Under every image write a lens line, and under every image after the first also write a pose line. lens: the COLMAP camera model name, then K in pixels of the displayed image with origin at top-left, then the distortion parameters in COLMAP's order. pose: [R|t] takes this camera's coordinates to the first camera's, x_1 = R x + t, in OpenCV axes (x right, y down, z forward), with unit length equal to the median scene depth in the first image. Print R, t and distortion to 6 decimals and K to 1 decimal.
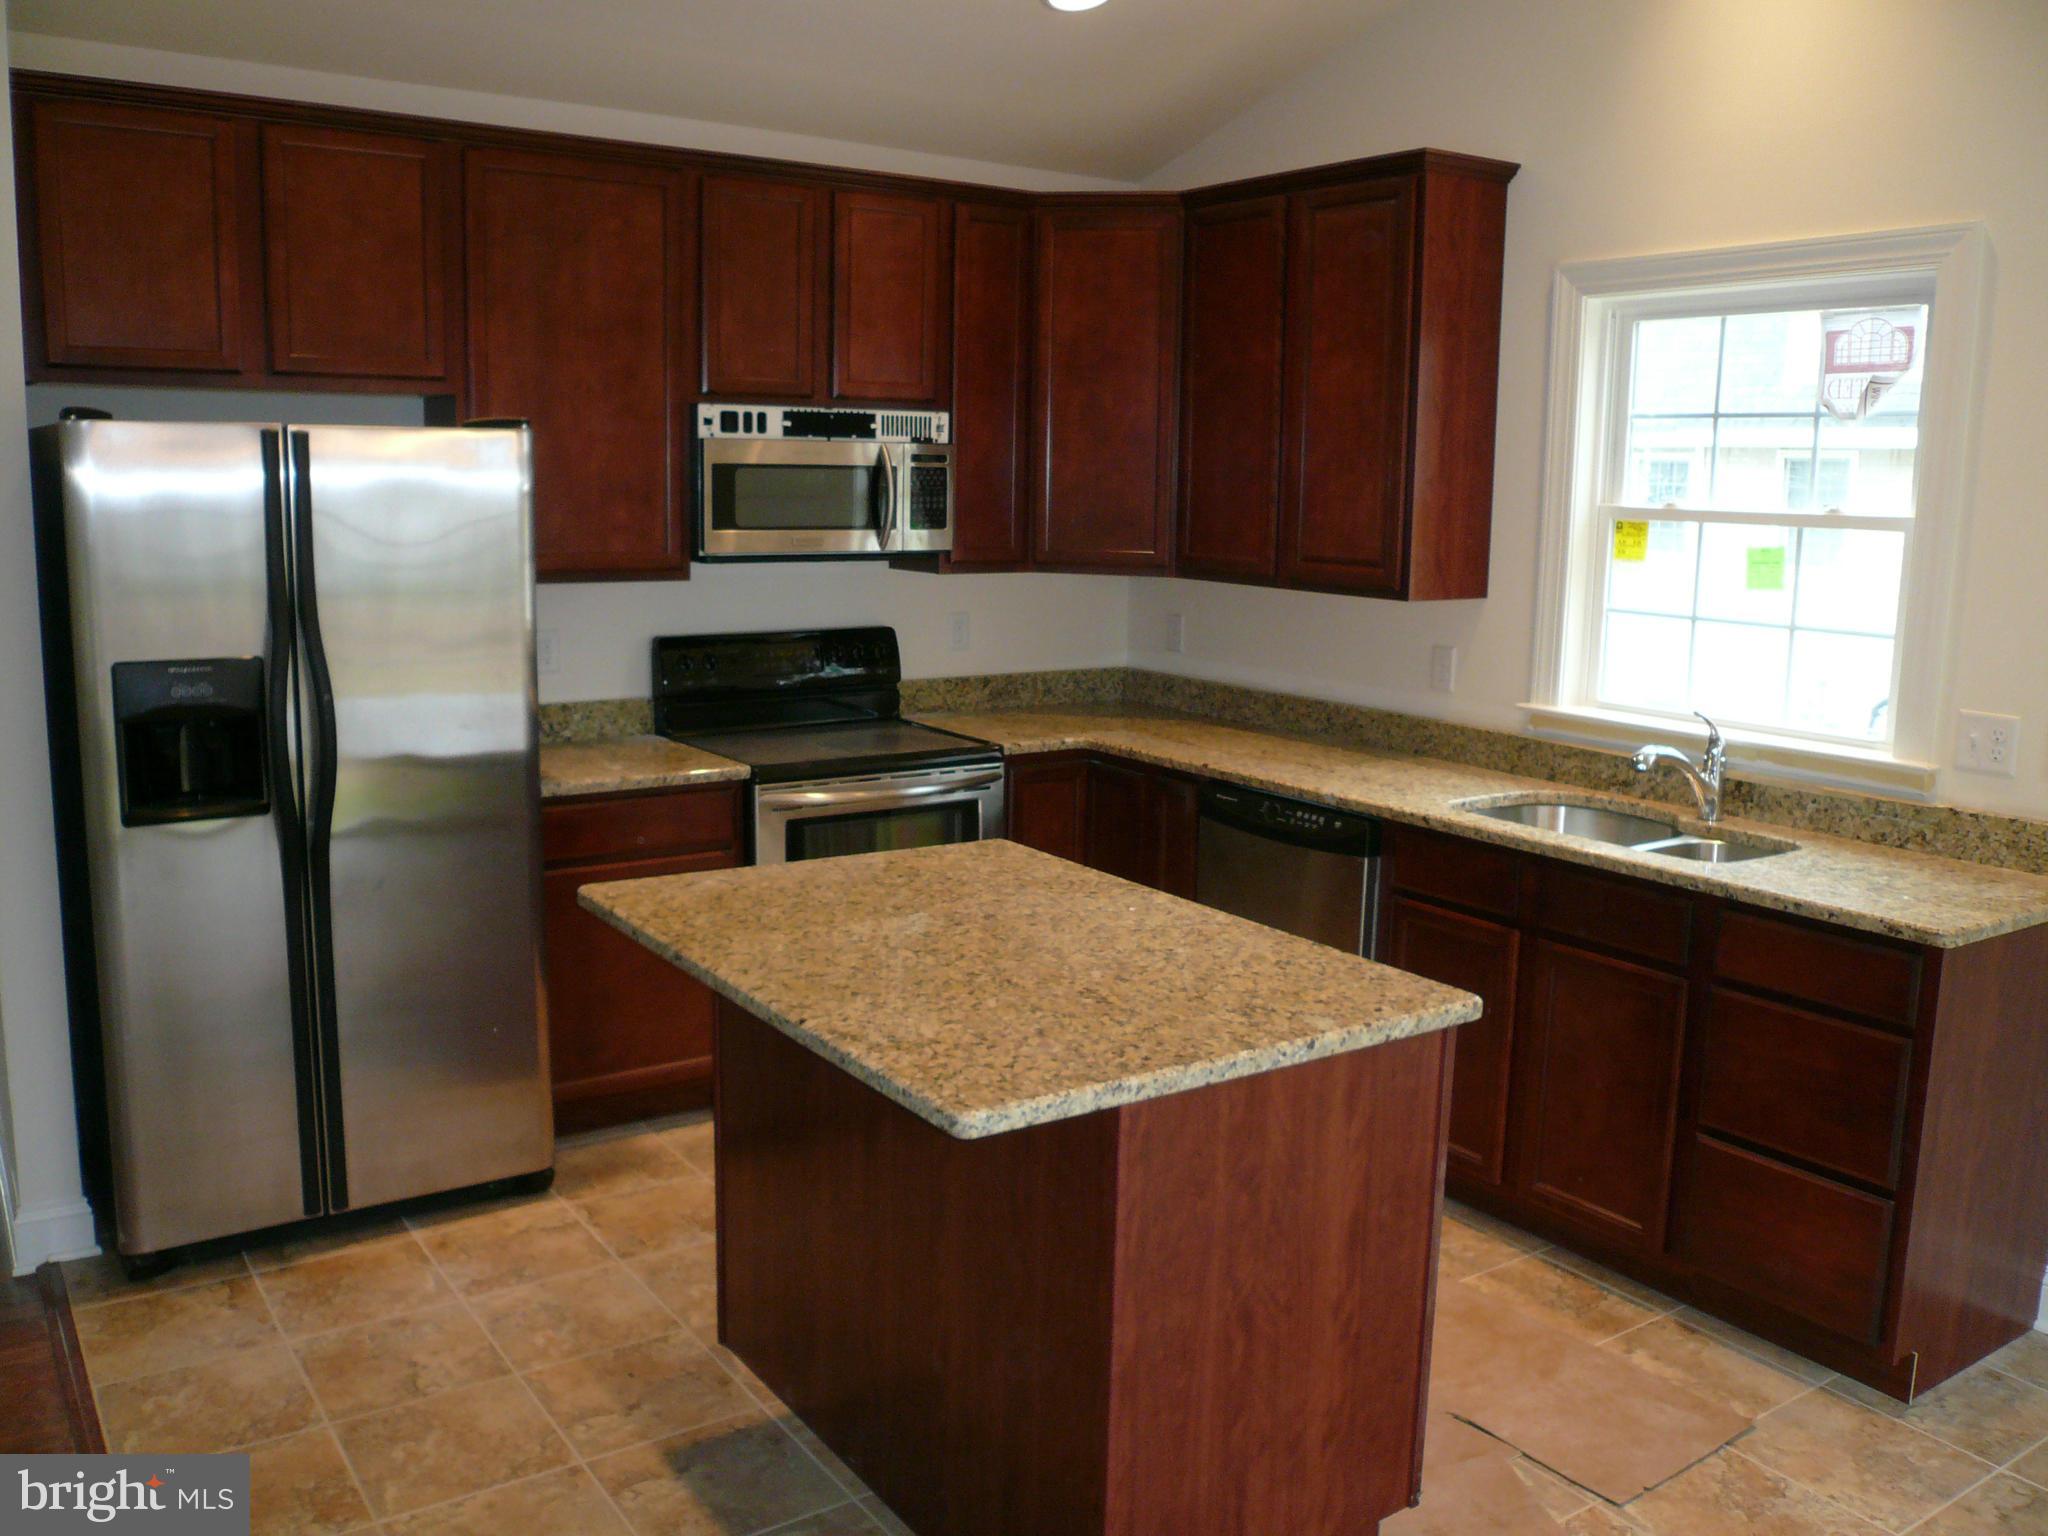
lens RADIAL K [[1710.9, 0, 1016.0], [0, 1710.9, 758.1], [0, 0, 1]] dist [-0.117292, 0.093170]
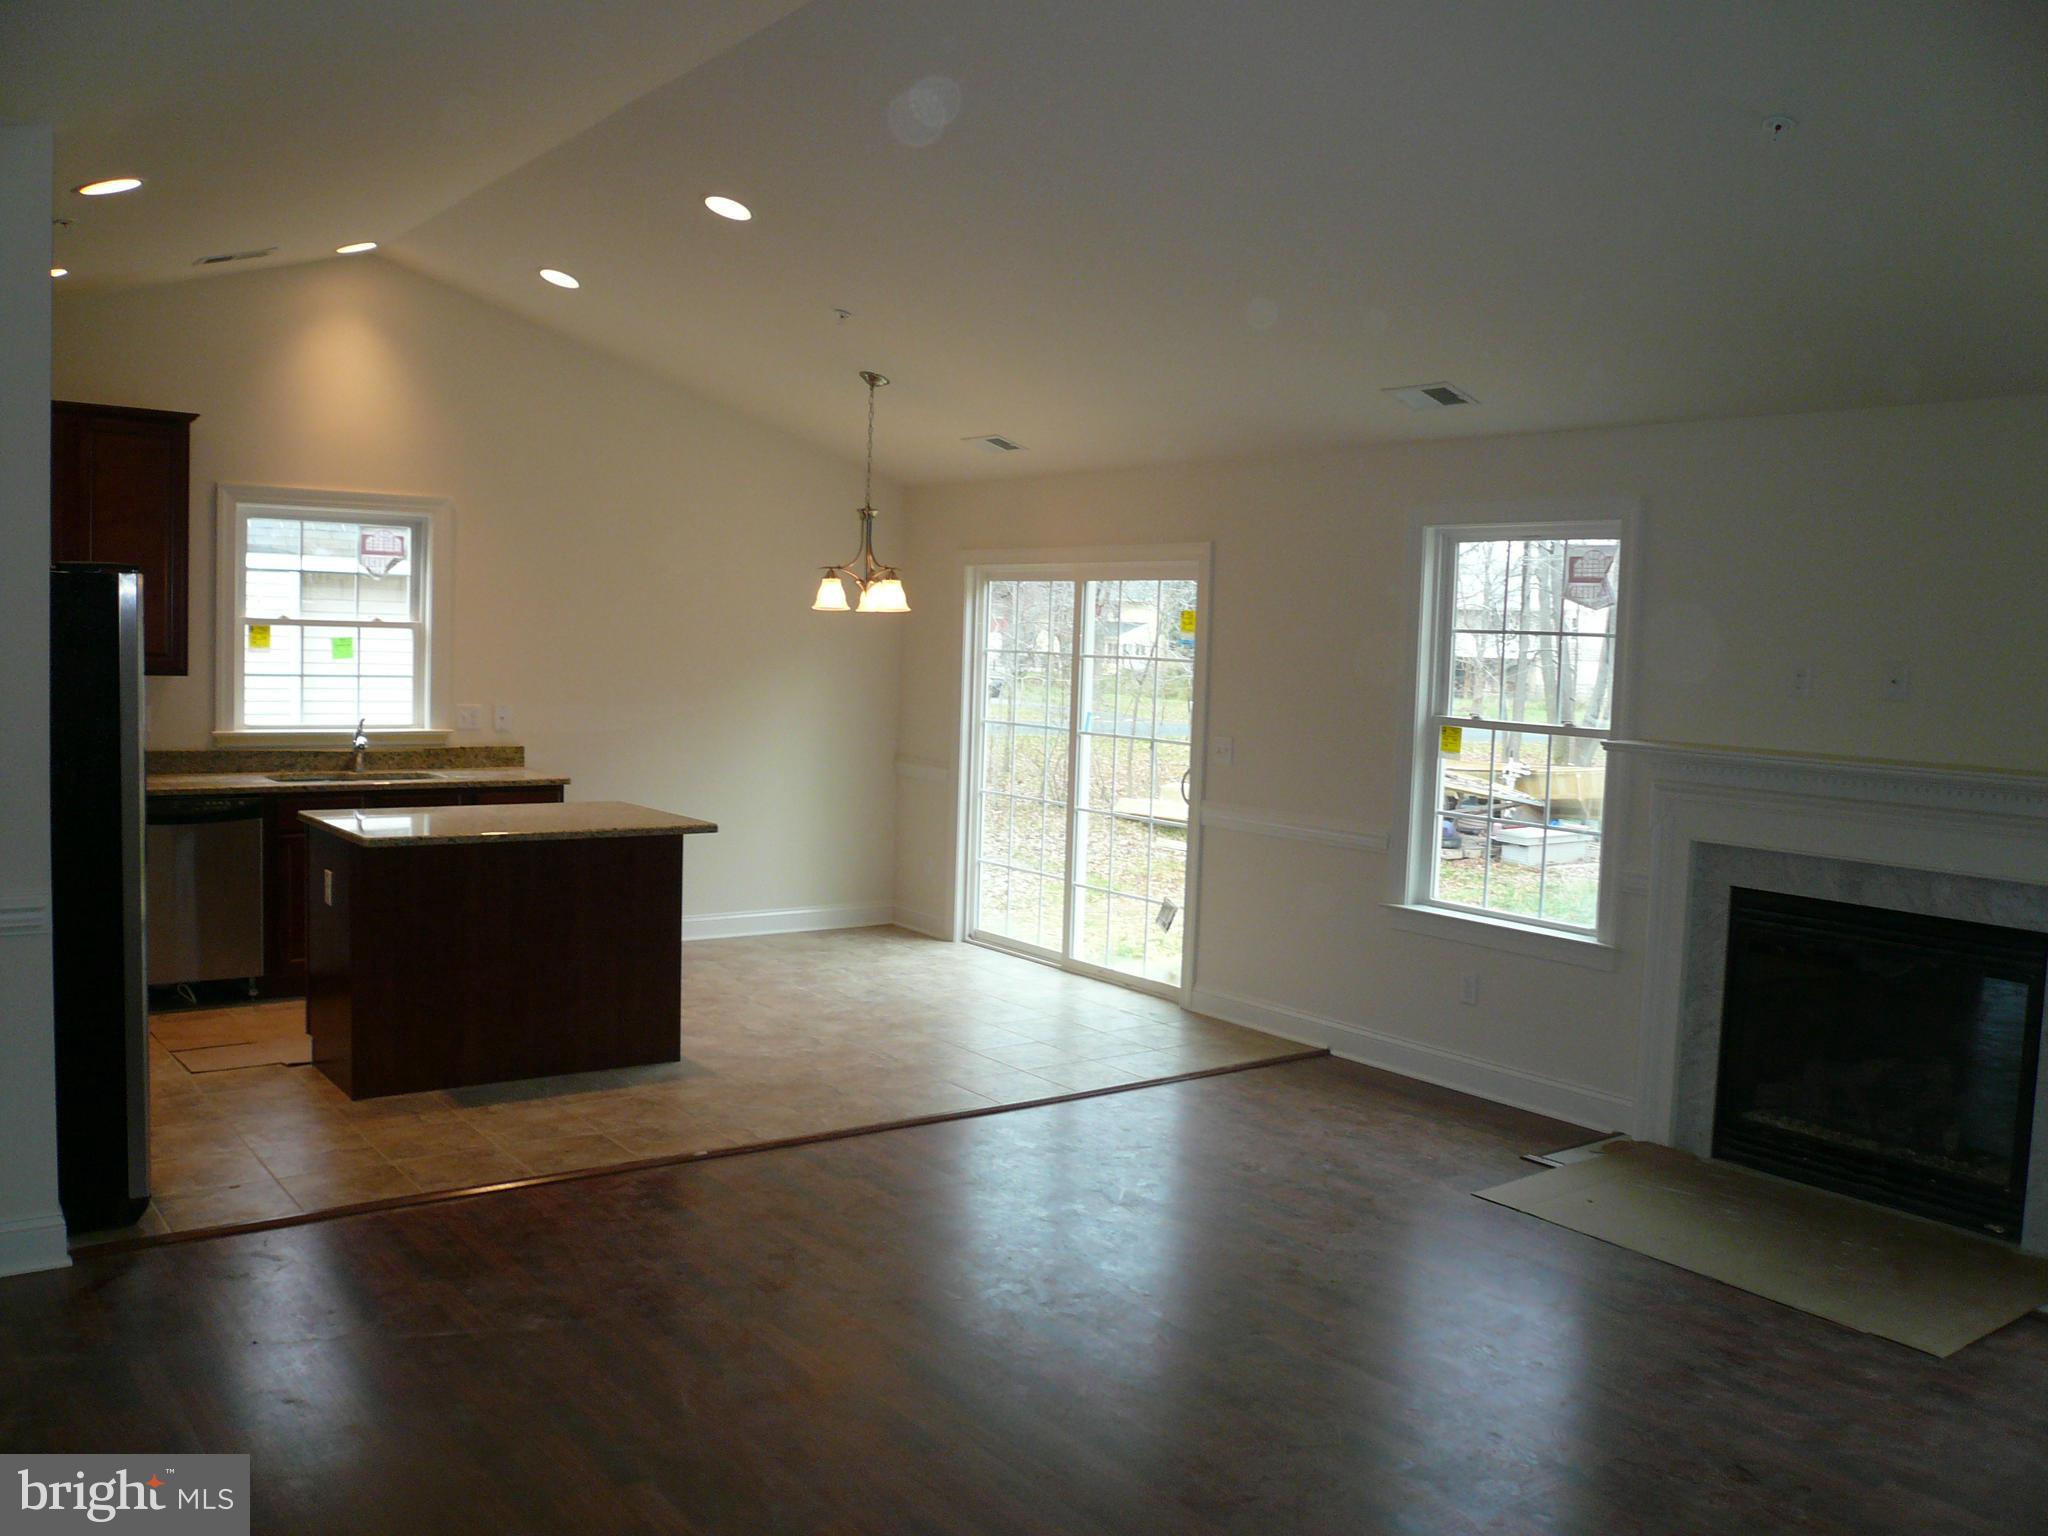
lens RADIAL K [[1716.0, 0, 1024.0], [0, 1716.0, 768.0], [0, 0, 1]] dist [-0.124710, 0.109067]
pose [[-0.046778, -0.096610, 0.994222, -1.710629], [0.128392, 0.986475, 0.101898, -0.075647], [-0.990620, 0.132416, -0.033741, 0.286942]]
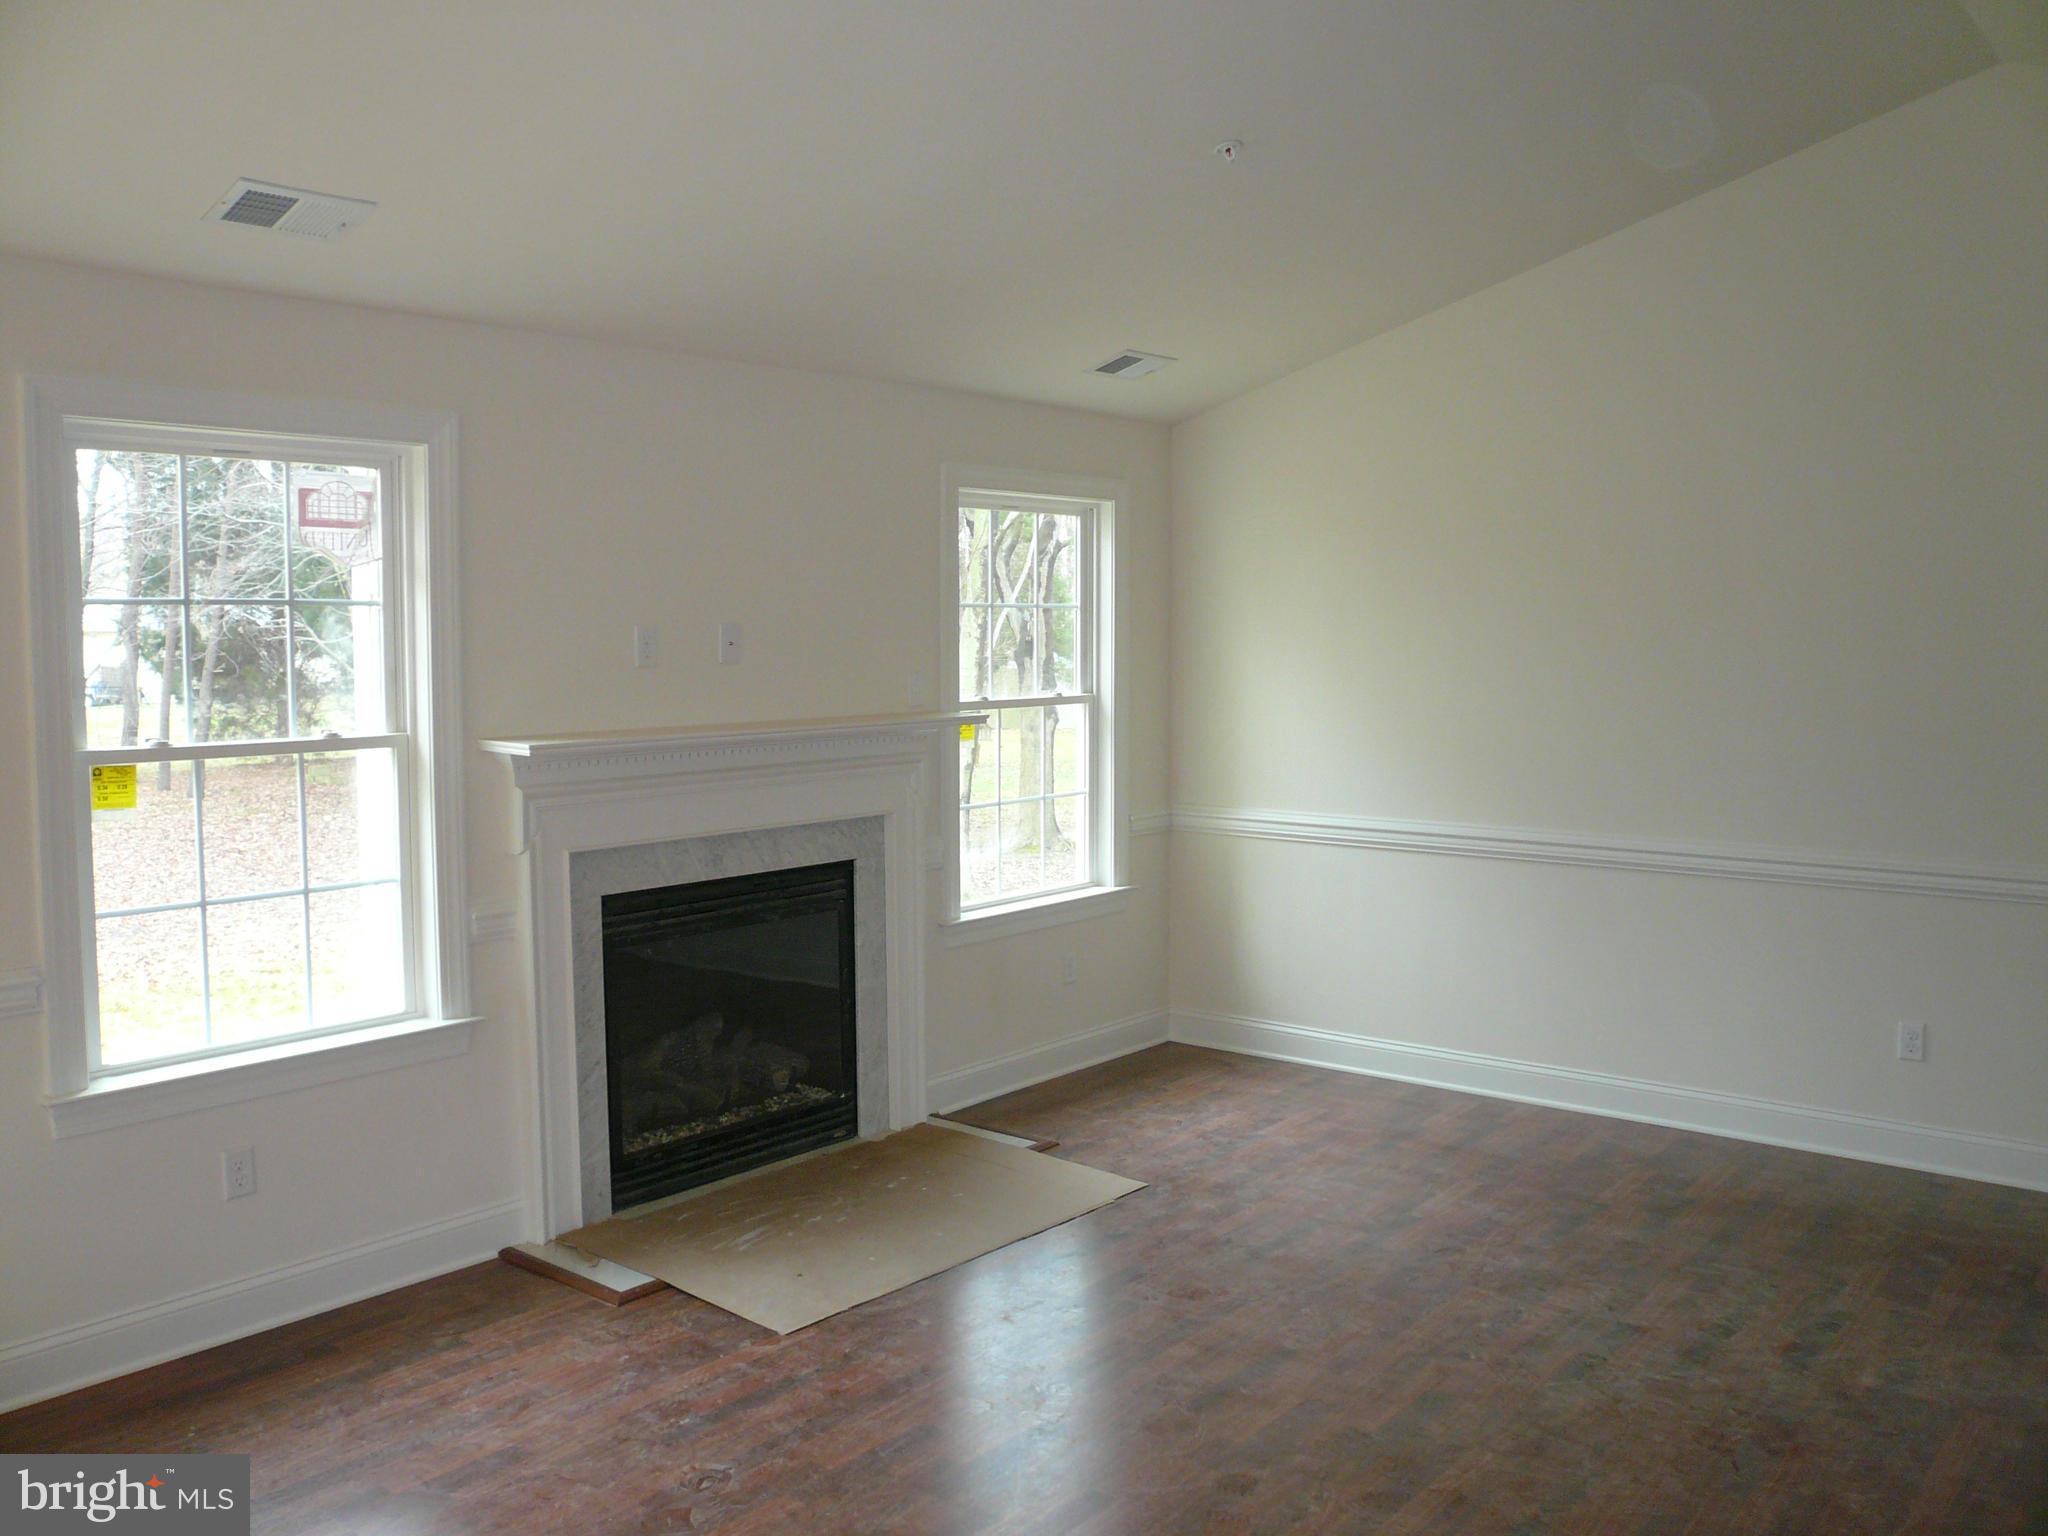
lens RADIAL K [[1717.5, 0, 997.4], [0, 1717.5, 761.6], [0, 0, 1]] dist [-0.120677, 0.106987]
pose [[-0.960210, 0.006572, -0.279201, -0.166582], [-0.059952, 0.971566, 0.229052, -0.150445], [0.272767, 0.236677, -0.932514, 0.891739]]
